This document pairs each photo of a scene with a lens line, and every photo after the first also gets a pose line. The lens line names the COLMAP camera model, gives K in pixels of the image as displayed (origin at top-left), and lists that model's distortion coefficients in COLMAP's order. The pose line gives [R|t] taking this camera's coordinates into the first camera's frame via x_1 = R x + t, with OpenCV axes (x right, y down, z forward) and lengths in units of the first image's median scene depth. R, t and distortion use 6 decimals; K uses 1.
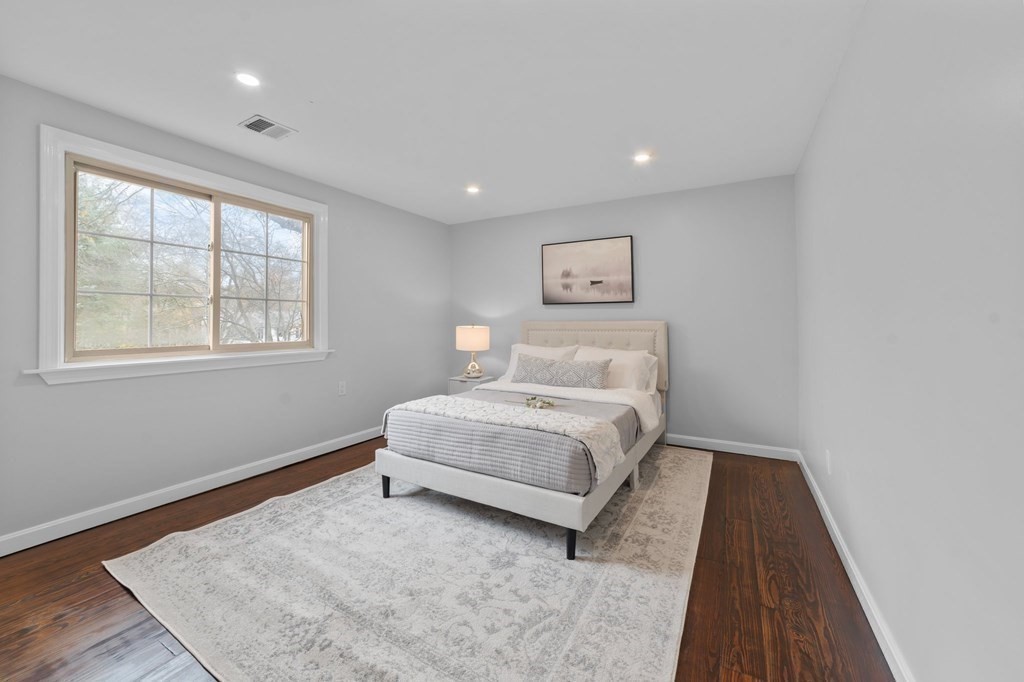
lens RADIAL K [[393.6, 0, 509.6], [0, 393.6, 326.0], [0, 0, 1]] dist [-0.010138, -0.000028]
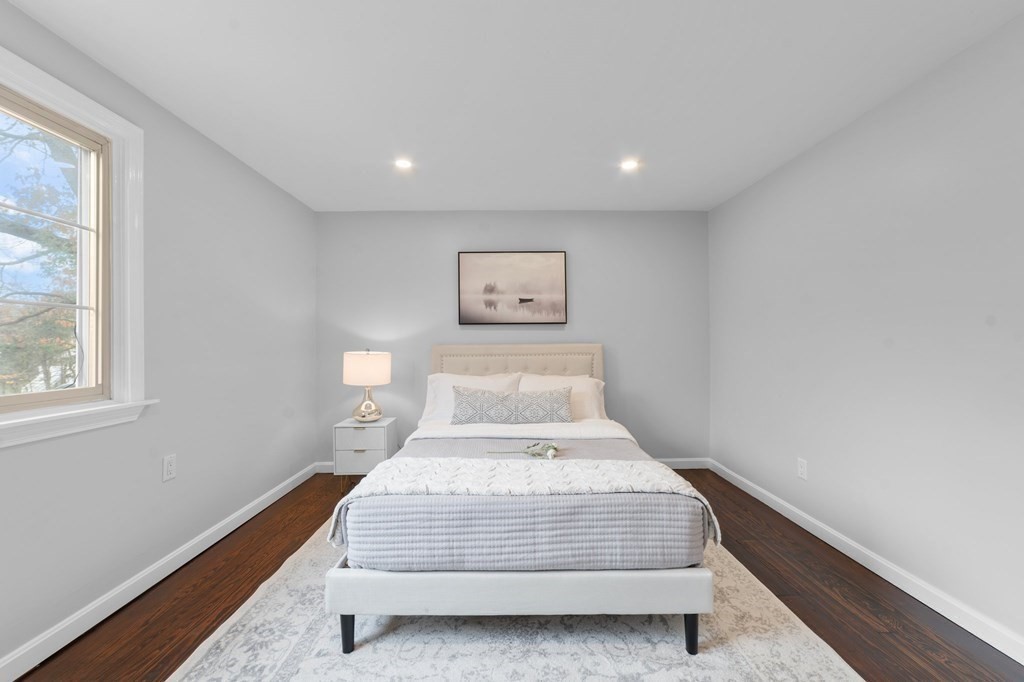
lens RADIAL K [[395.4, 0, 505.6], [0, 395.4, 348.3], [0, 0, 1]] dist [-0.008041, 0.000518]
pose [[0.863619, -0.011644, 0.504010, -0.317069], [0.012564, 0.999920, 0.001573, -0.006082], [-0.503988, 0.004974, 0.863696, 0.300517]]
